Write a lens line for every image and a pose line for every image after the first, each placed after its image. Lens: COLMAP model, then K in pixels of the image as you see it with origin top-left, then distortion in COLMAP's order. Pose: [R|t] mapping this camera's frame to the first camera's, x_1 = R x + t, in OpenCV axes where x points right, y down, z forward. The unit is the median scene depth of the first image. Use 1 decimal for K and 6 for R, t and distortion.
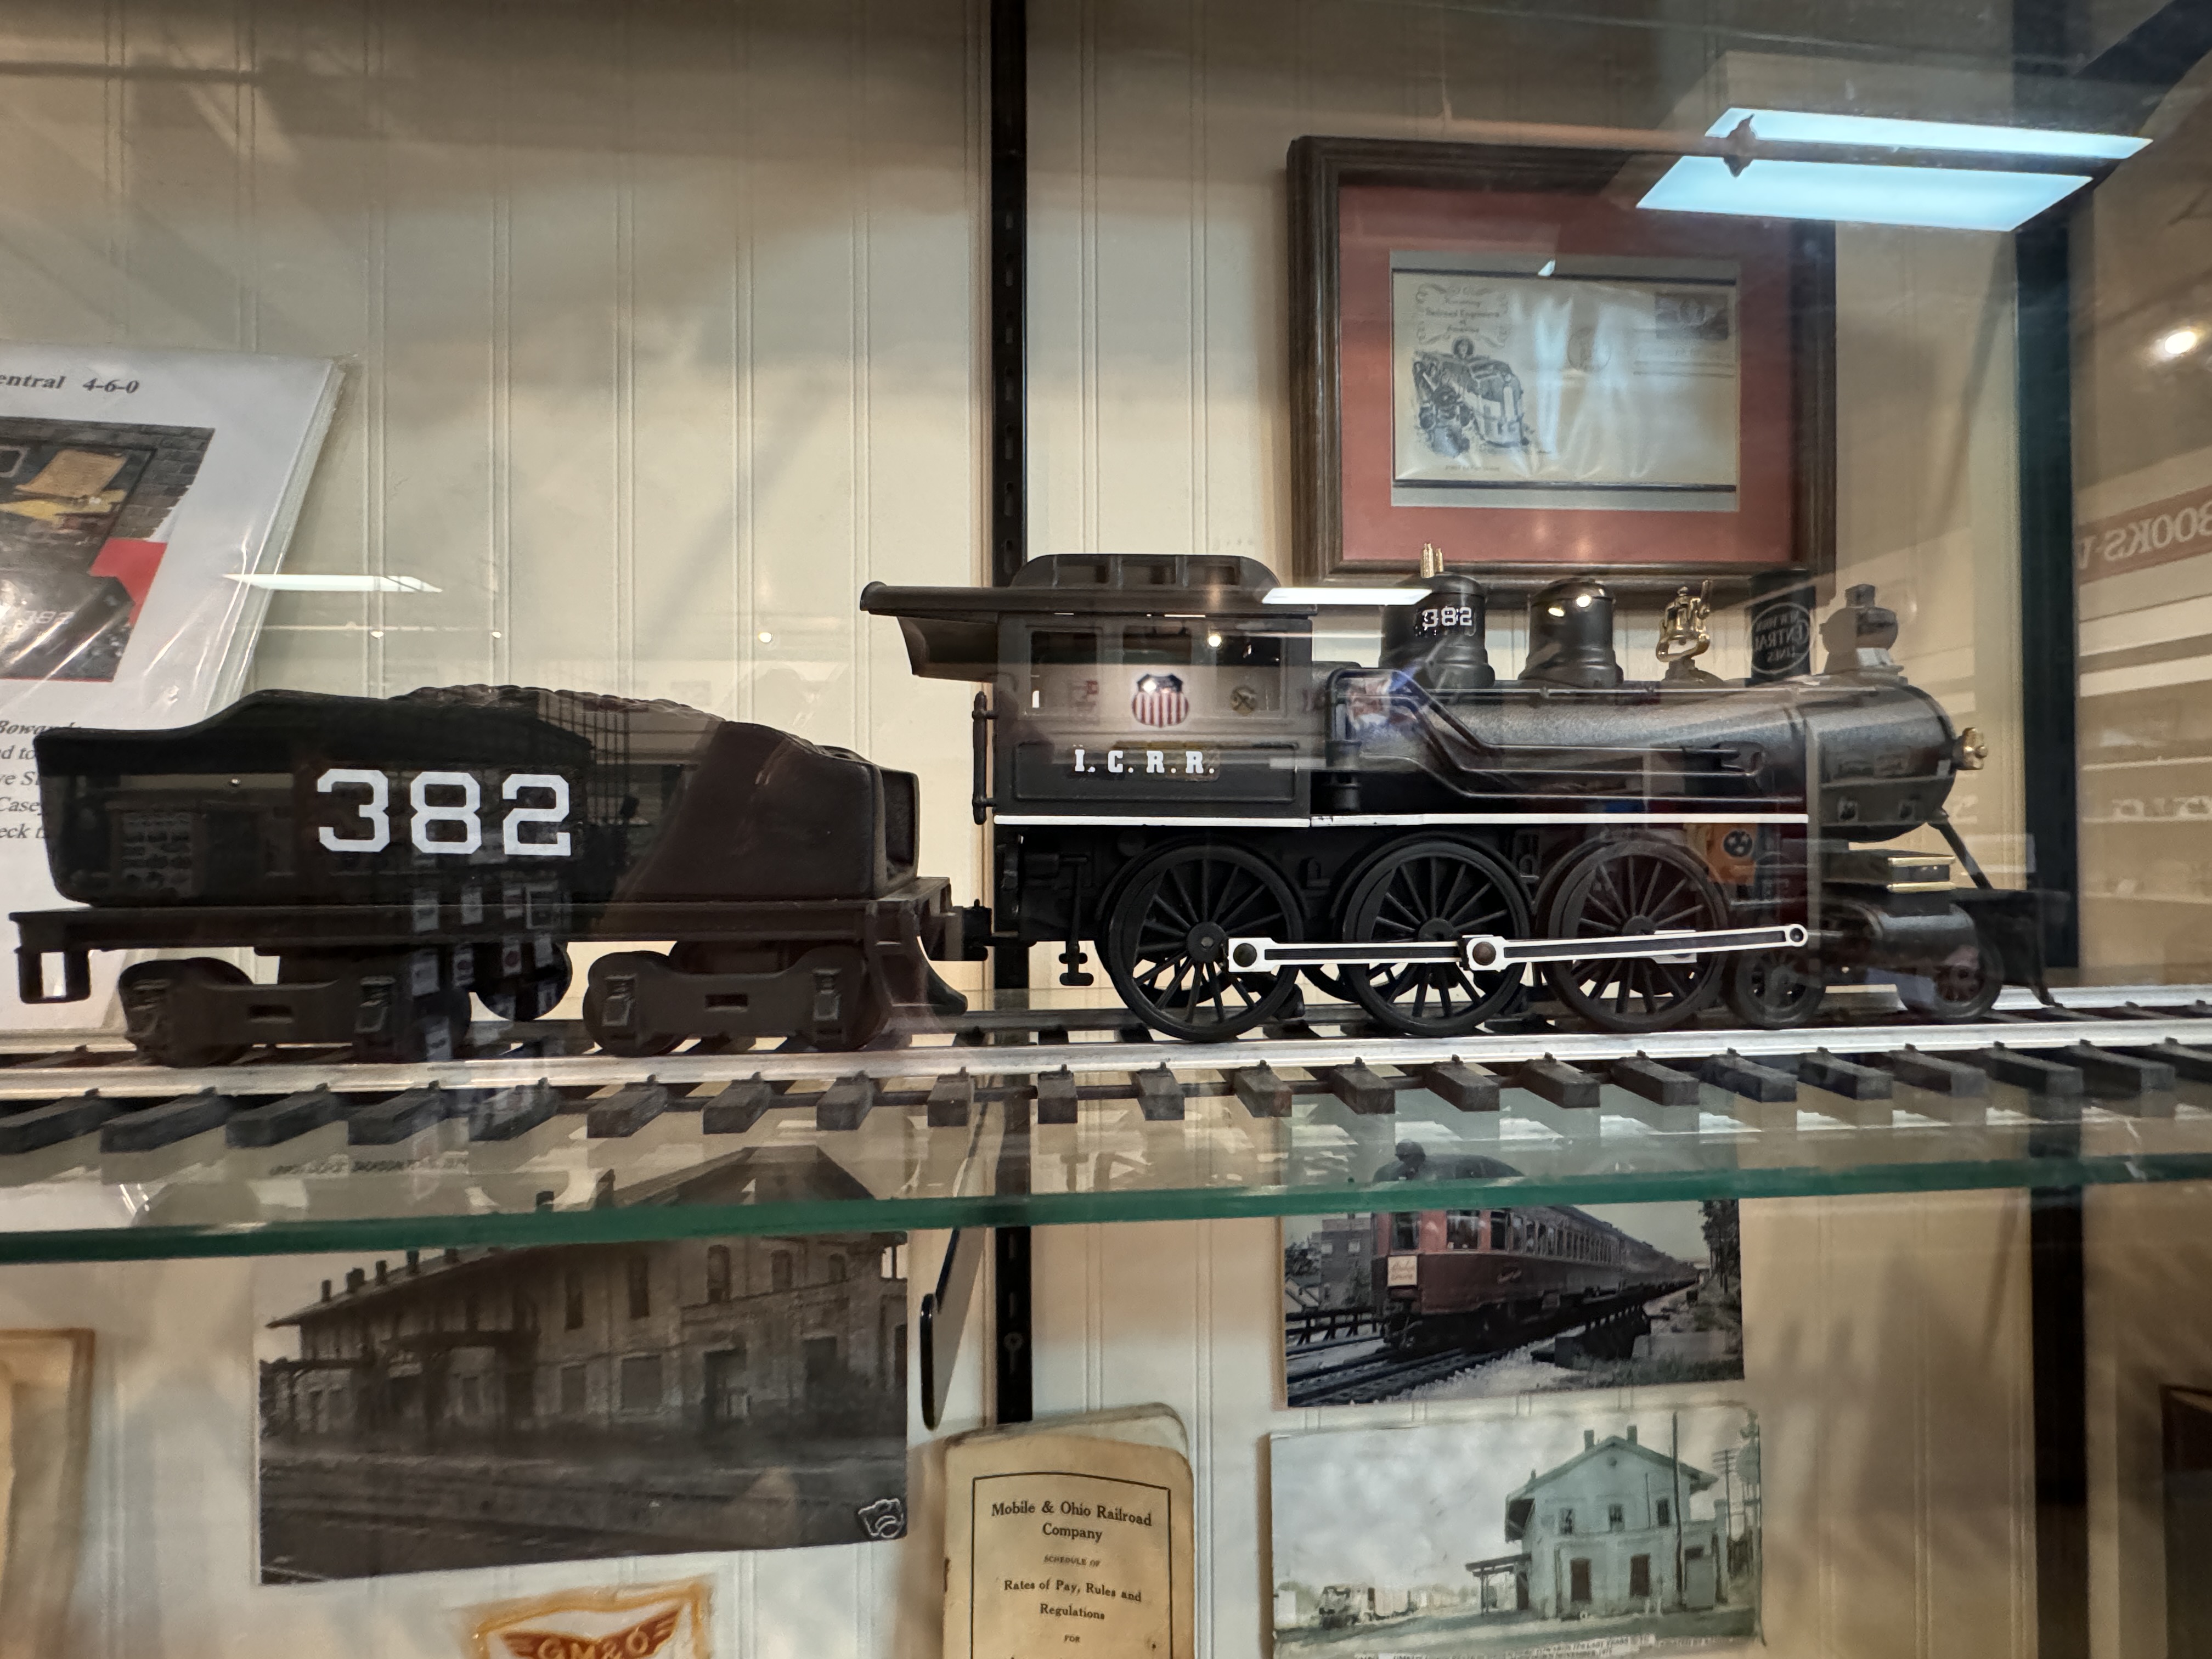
lens RADIAL K [[891.9, 0, 1109.4], [0, 891.9, 830.4], [0, 0, 1]] dist [-0.008843, 0.000291]
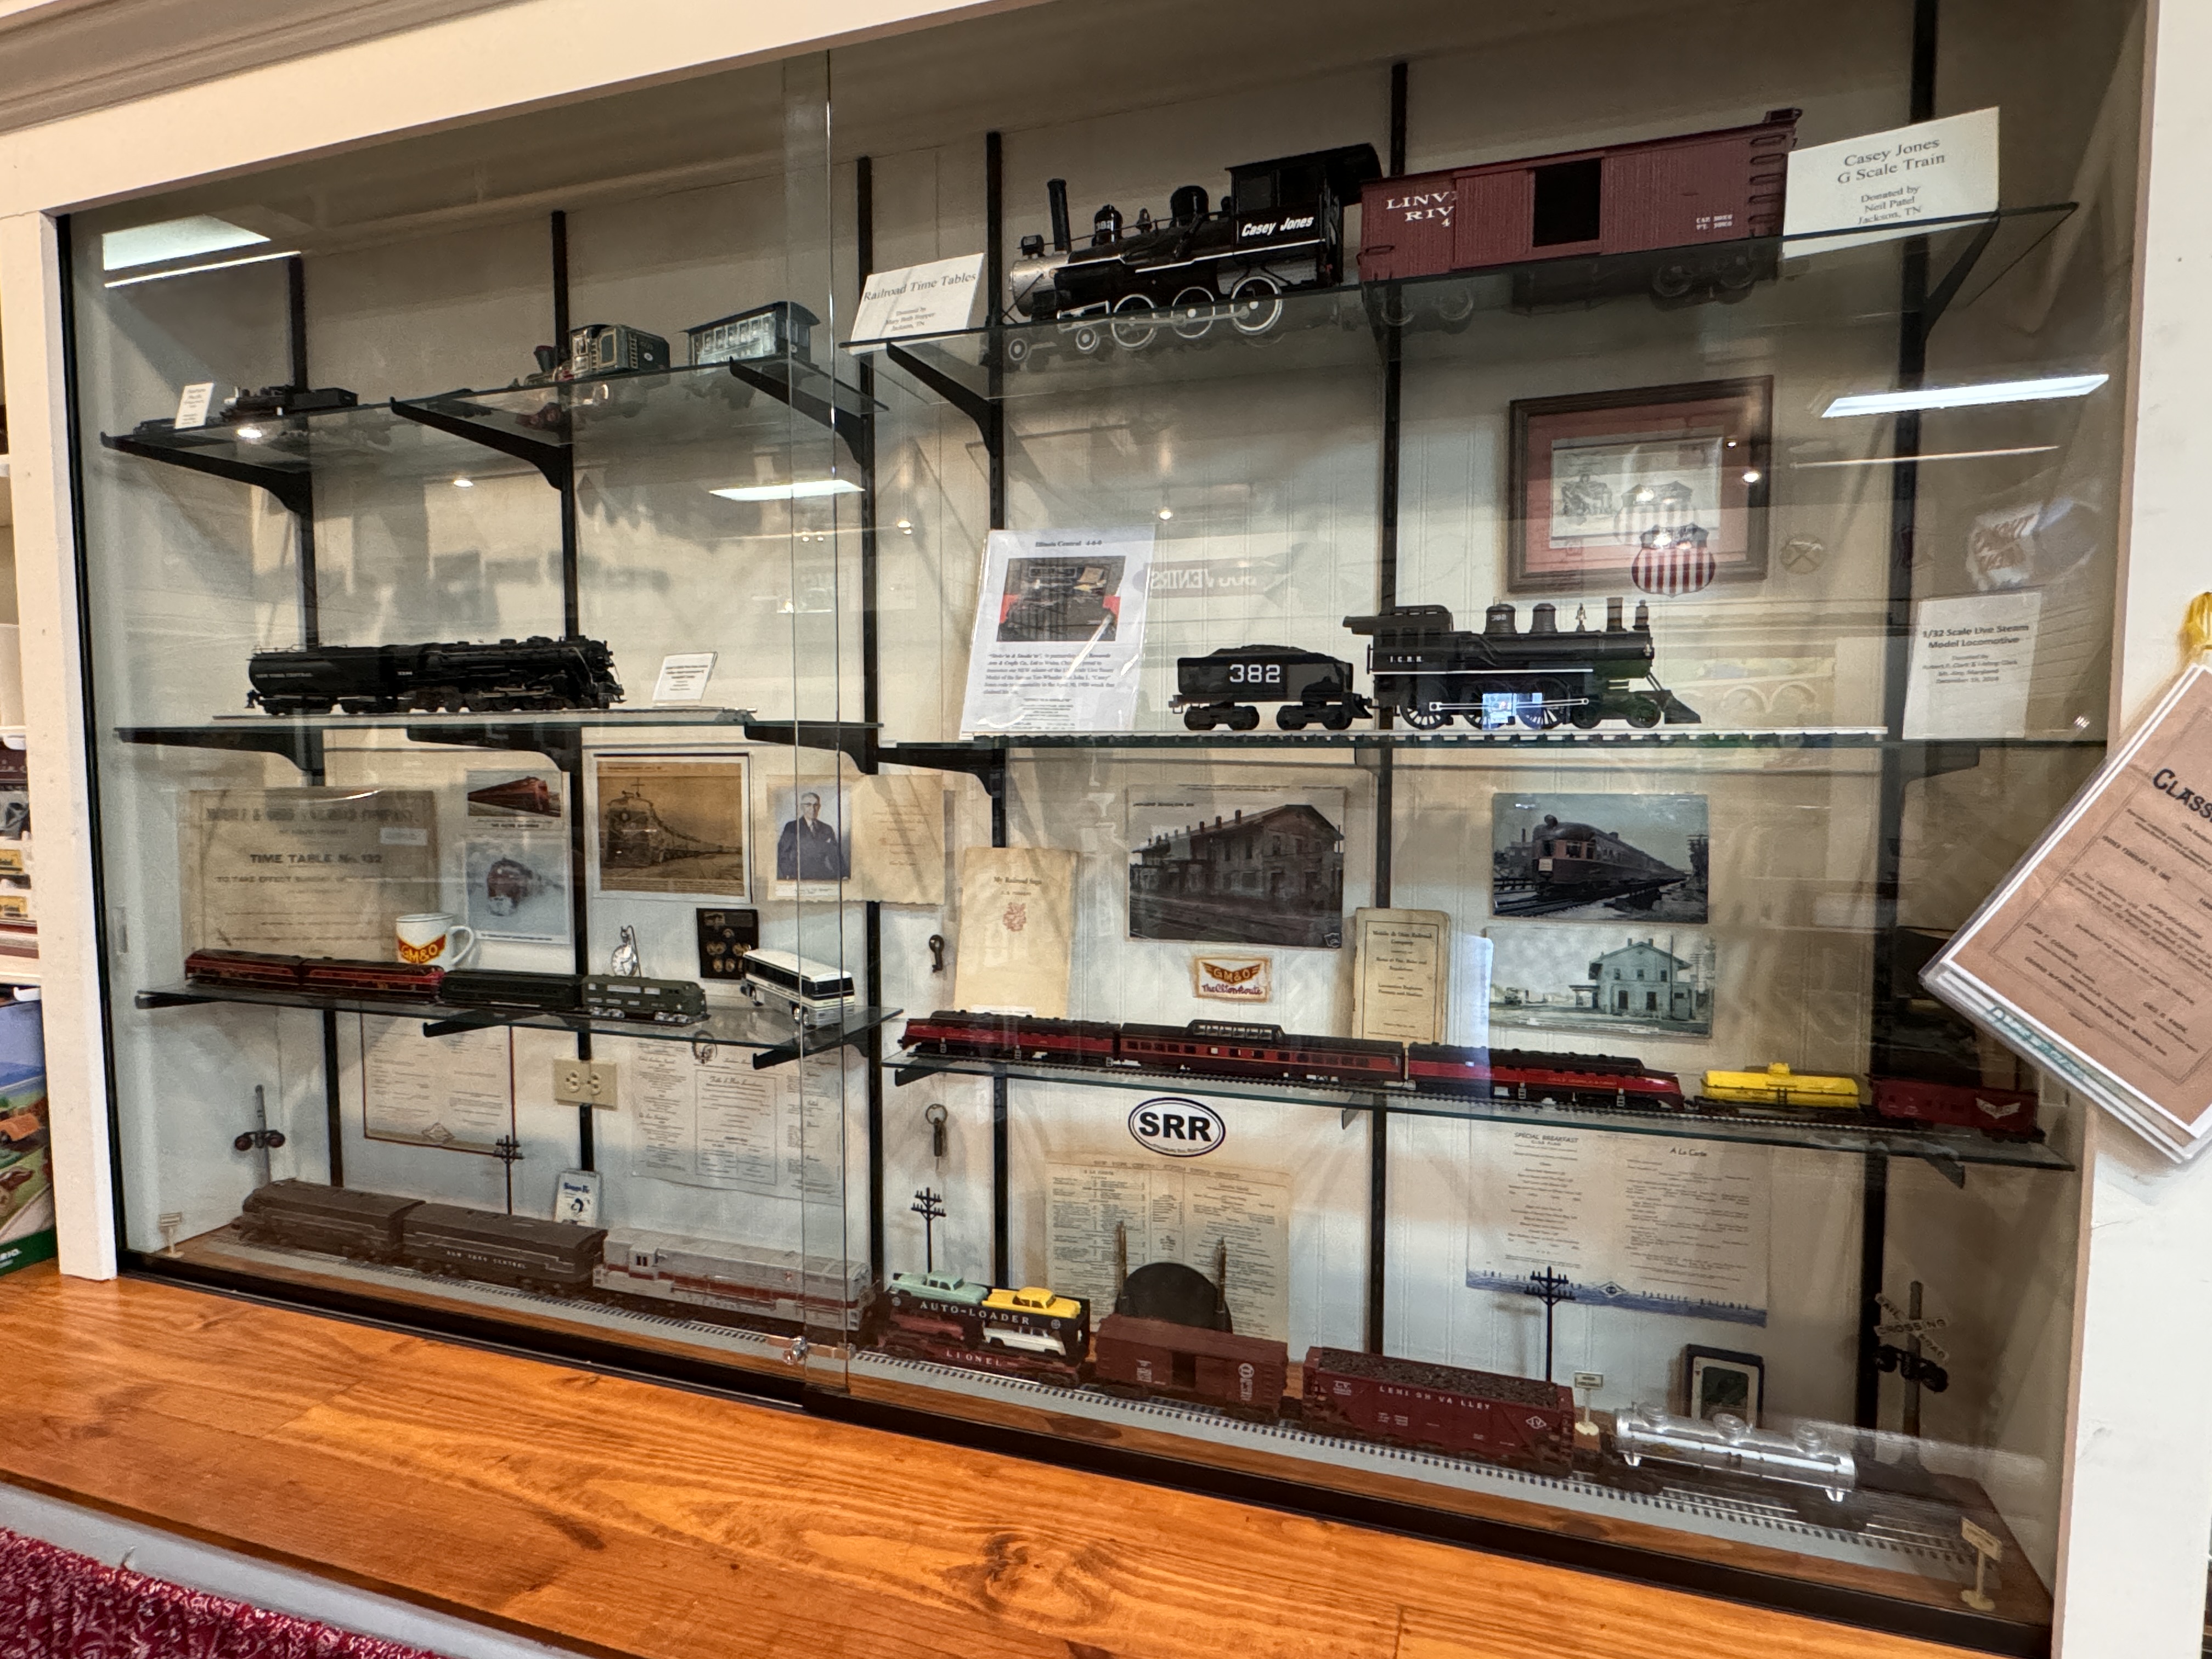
lens RADIAL K [[1167.3, 0, 1113.7], [0, 1167.3, 832.6], [0, 0, 1]] dist [0.001888, -0.000326]
pose [[0.924243, 0.033873, -0.380300, 0.452143], [-0.005799, 0.997187, 0.074727, 0.175699], [0.381762, -0.066861, 0.921839, -2.417956]]
